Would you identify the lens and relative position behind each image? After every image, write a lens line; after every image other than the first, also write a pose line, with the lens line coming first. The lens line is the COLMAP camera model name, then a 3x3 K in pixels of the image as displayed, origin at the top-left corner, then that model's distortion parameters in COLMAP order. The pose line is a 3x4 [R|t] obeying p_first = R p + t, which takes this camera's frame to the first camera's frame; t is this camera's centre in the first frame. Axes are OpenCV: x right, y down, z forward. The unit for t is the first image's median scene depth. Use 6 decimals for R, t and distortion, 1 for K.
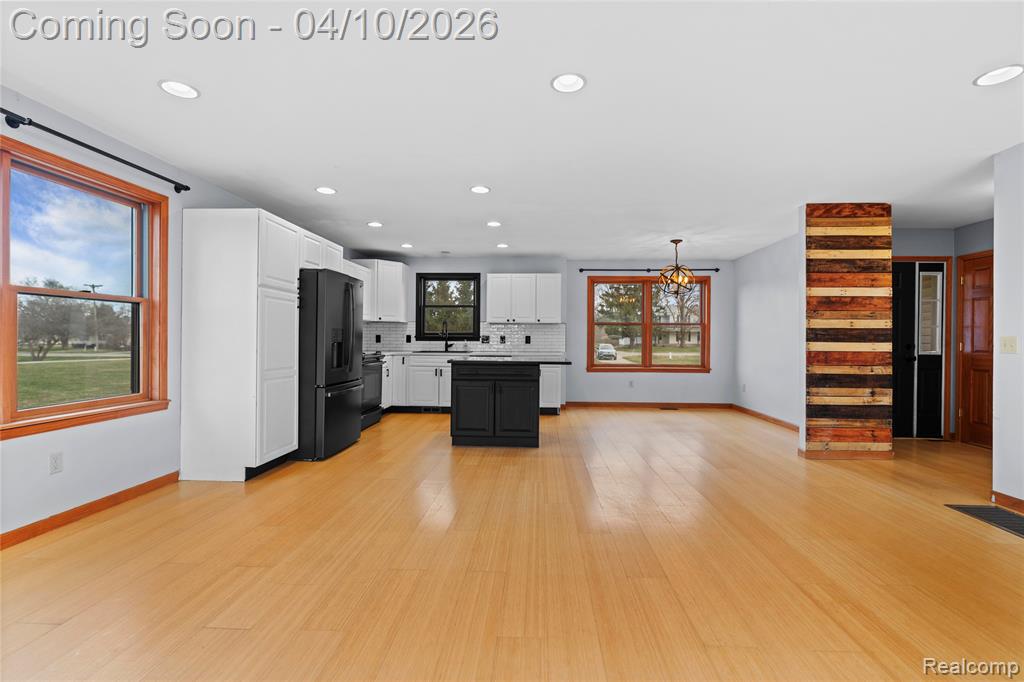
lens RADIAL K [[461.2, 0, 519.1], [0, 461.2, 333.4], [0, 0, 1]] dist [-0.002305, 0.000348]
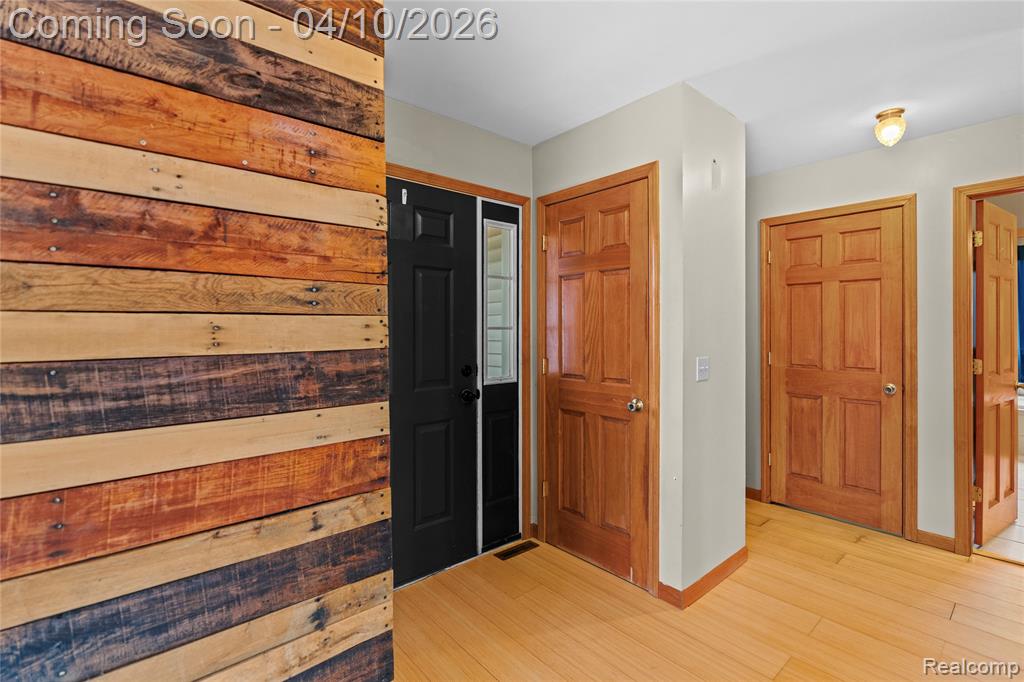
lens RADIAL K [[461.2, 0, 519.1], [0, 461.2, 333.4], [0, 0, 1]] dist [-0.002305, 0.000348]
pose [[0.726797, -0.021936, 0.686502, 0.676233], [0.010754, 0.999731, 0.020560, -0.024470], [-0.686768, -0.007560, 0.726837, 0.746142]]
